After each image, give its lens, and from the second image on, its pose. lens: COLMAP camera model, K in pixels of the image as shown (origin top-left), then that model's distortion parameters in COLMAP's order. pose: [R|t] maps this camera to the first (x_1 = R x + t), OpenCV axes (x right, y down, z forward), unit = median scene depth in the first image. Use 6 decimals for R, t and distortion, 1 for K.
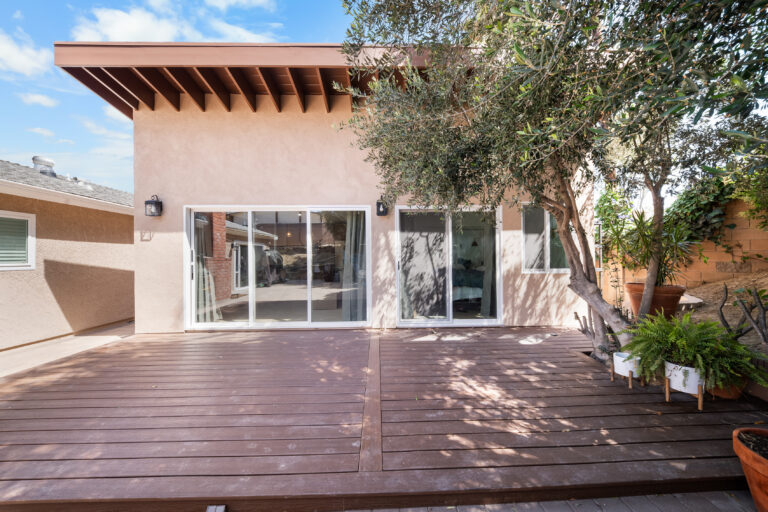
lens RADIAL K [[270.8, 0, 382.8], [0, 270.8, 253.3], [0, 0, 1]] dist [0.000724, -0.000141]
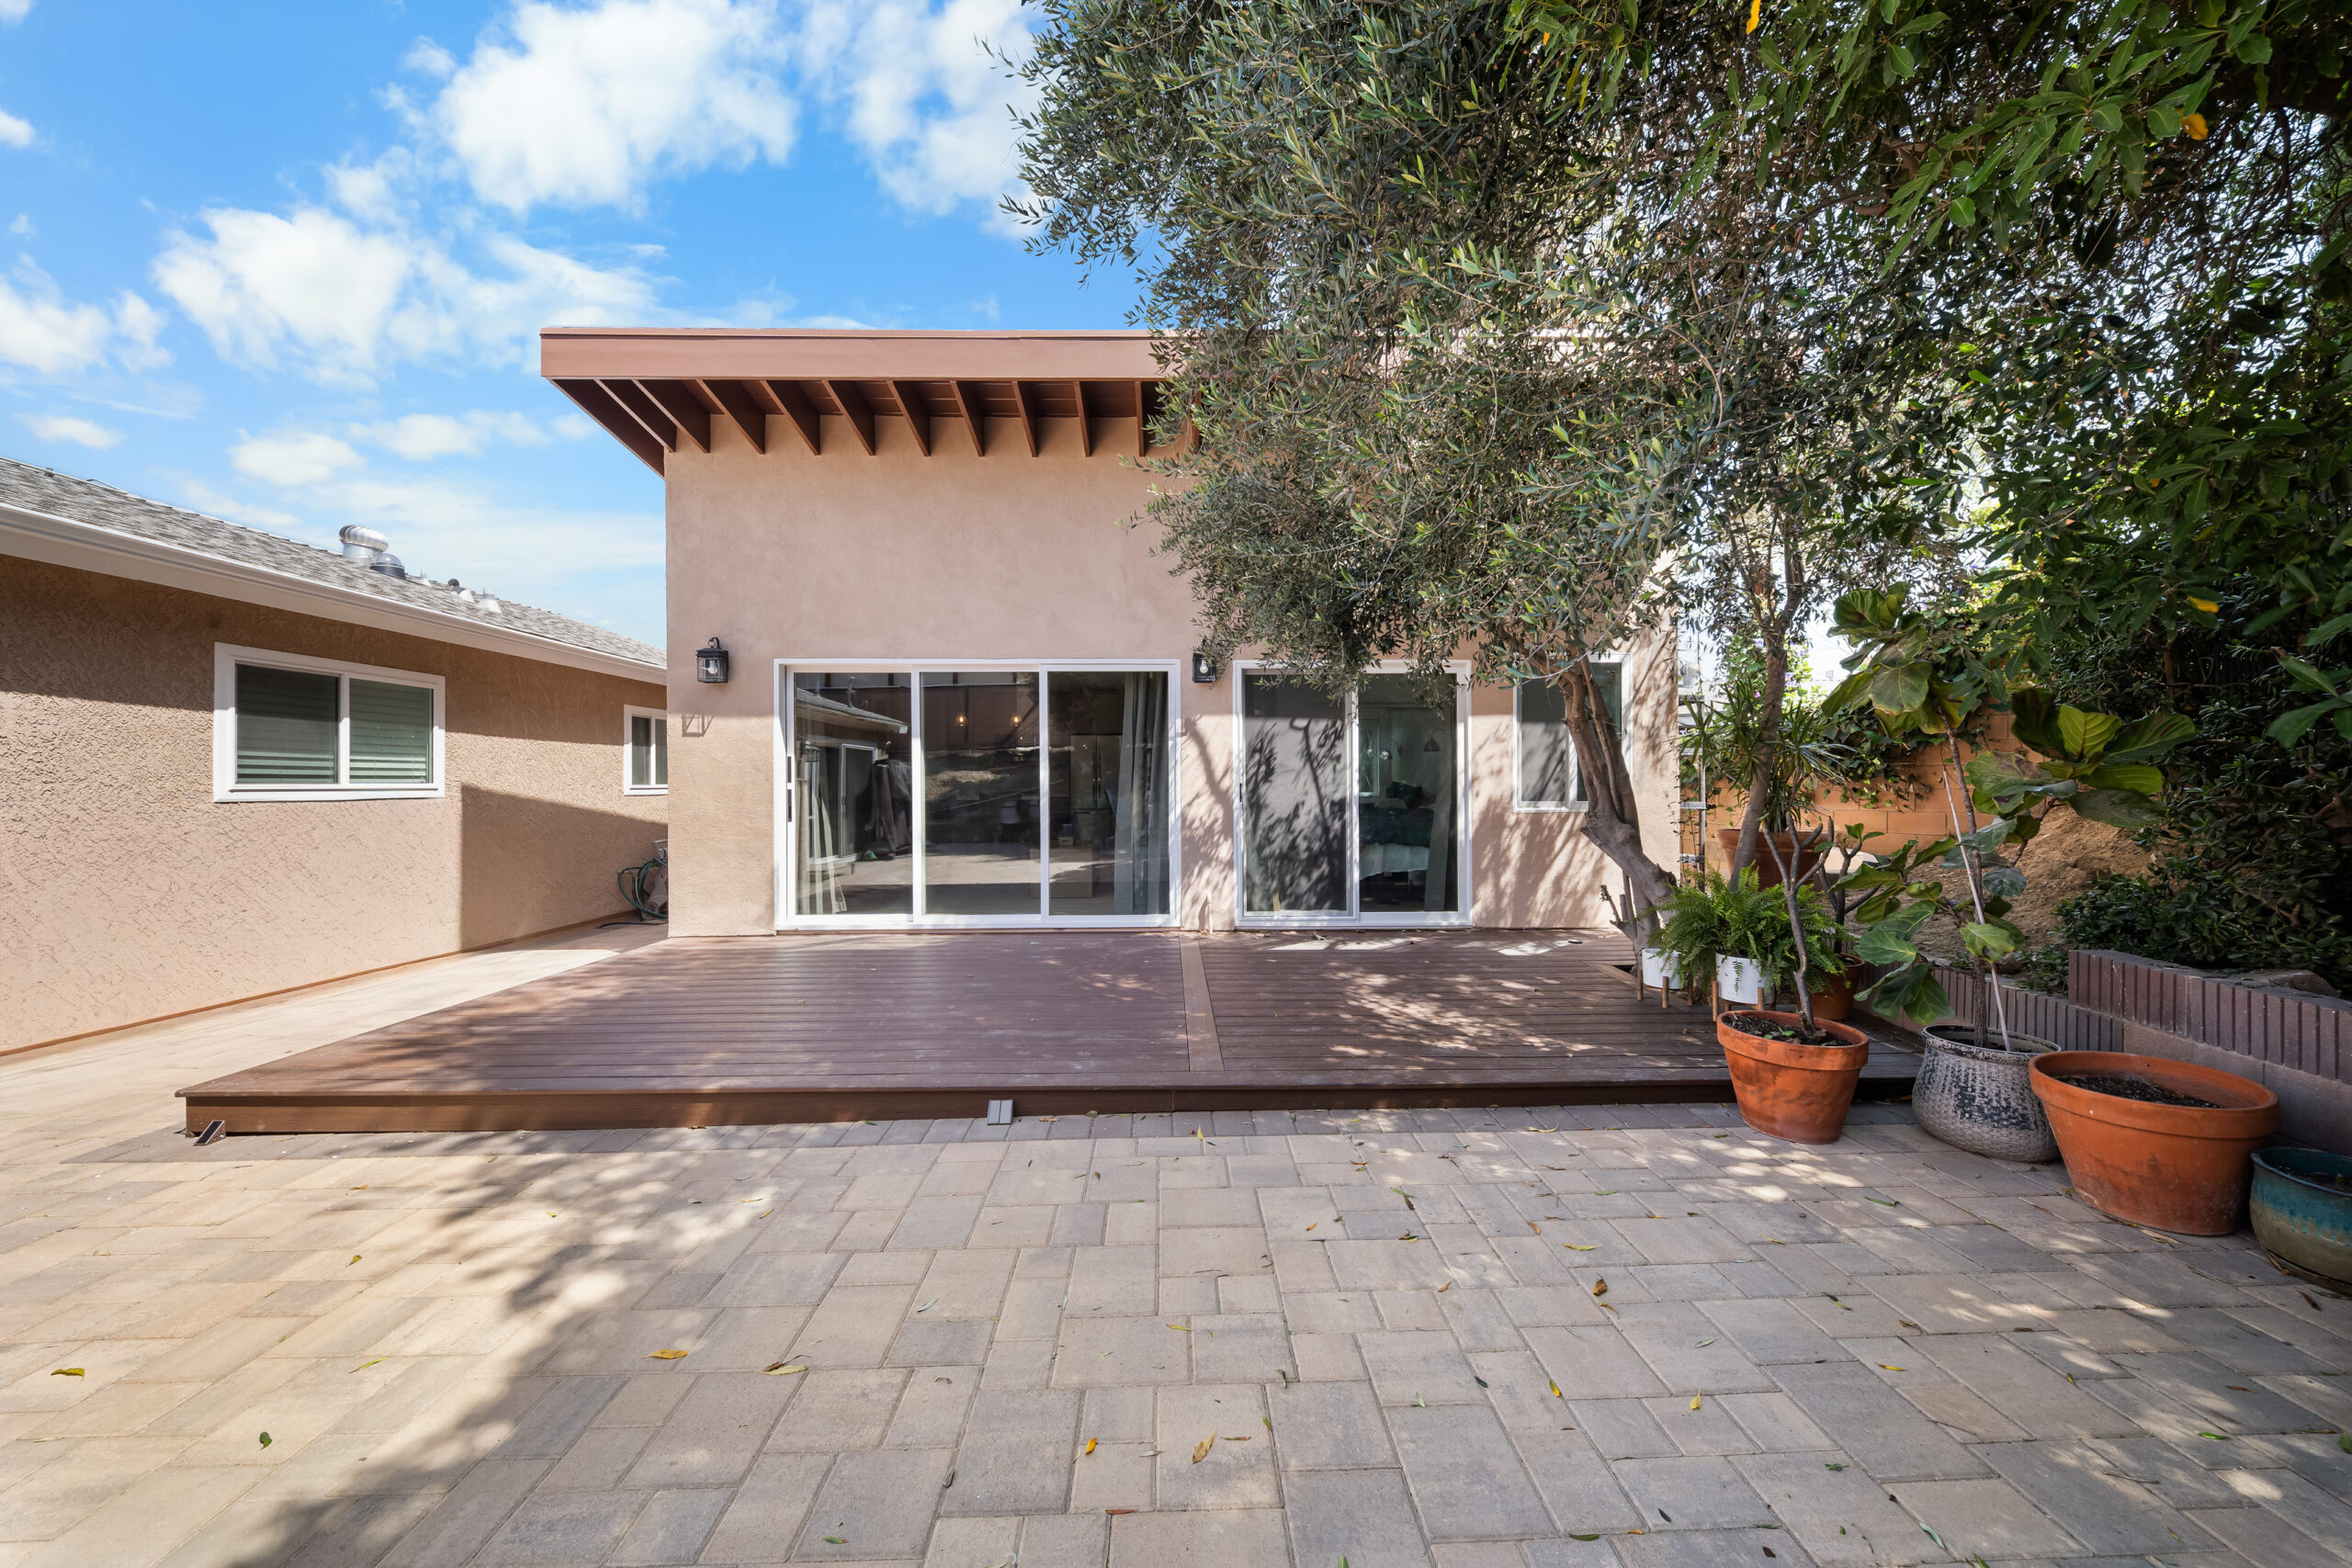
lens RADIAL K [[829.3, 0, 1192.7], [0, 829.3, 773.3], [0, 0, 1]] dist [0.000724, -0.000141]
pose [[0.999936, 0.003233, 0.010843, -0.038532], [-0.003219, 0.999994, -0.001271, 0.015306], [-0.010847, 0.001236, 0.999940, -0.399088]]
